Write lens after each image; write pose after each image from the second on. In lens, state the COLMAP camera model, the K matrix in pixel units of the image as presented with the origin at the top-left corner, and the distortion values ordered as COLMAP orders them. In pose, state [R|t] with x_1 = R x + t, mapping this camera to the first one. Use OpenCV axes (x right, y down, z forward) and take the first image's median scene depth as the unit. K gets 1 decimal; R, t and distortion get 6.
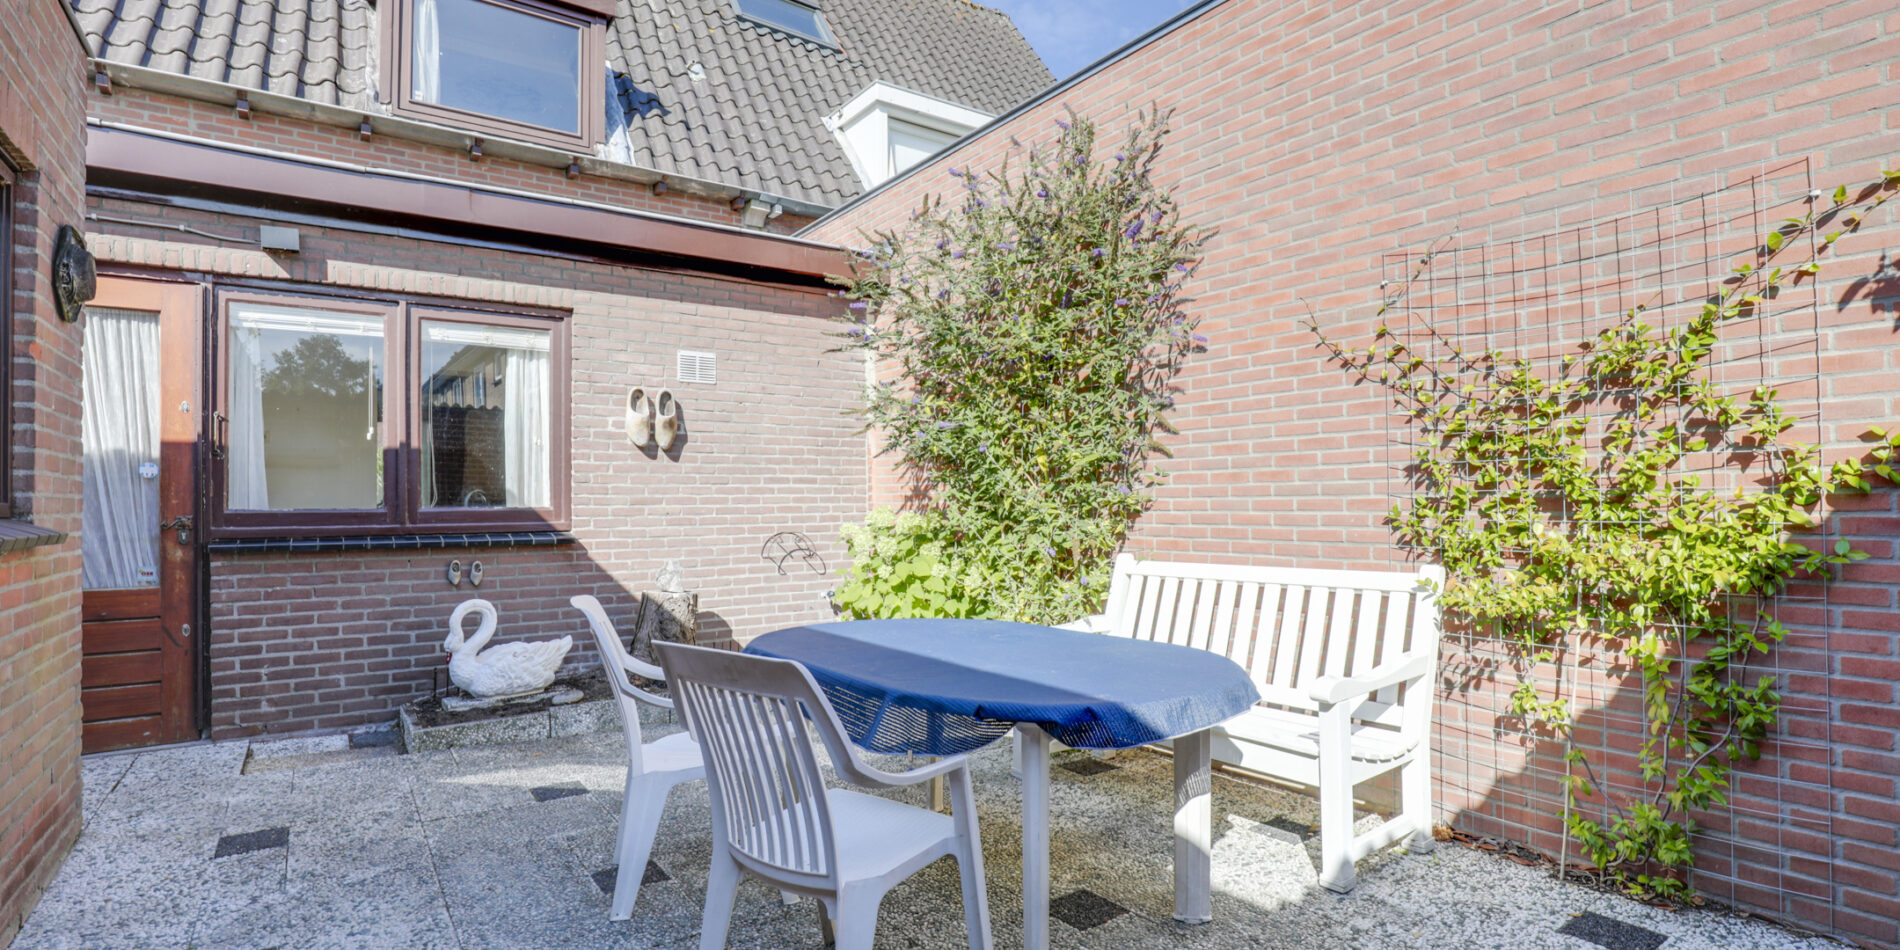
lens RADIAL K [[896.5, 0, 947.8], [0, 896.5, 476.4], [0, 0, 1]] dist [-0.015227, -0.000748]
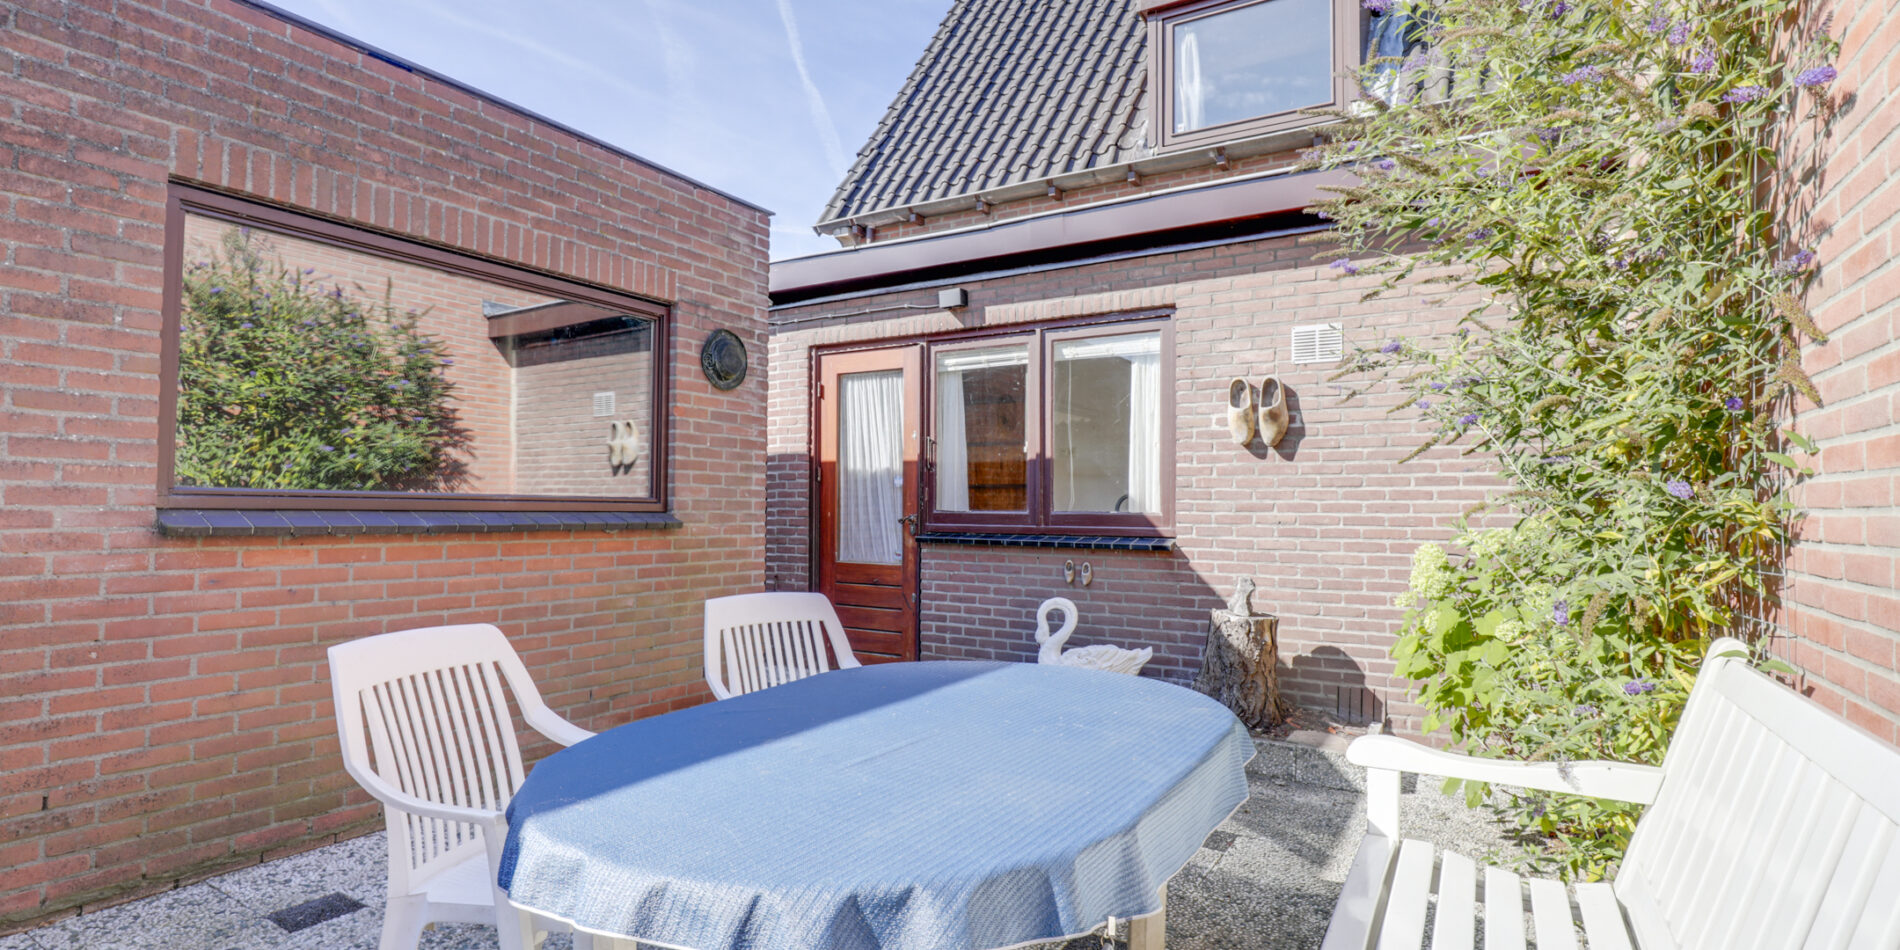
lens RADIAL K [[896.5, 0, 945.4], [0, 896.5, 483.7], [0, 0, 1]] dist [-0.015227, -0.000748]
pose [[0.404622, -0.013975, -0.914377, 0.405403], [0.014945, 0.999851, -0.008668, 0.009191], [0.914362, -0.010158, 0.404770, 0.453251]]
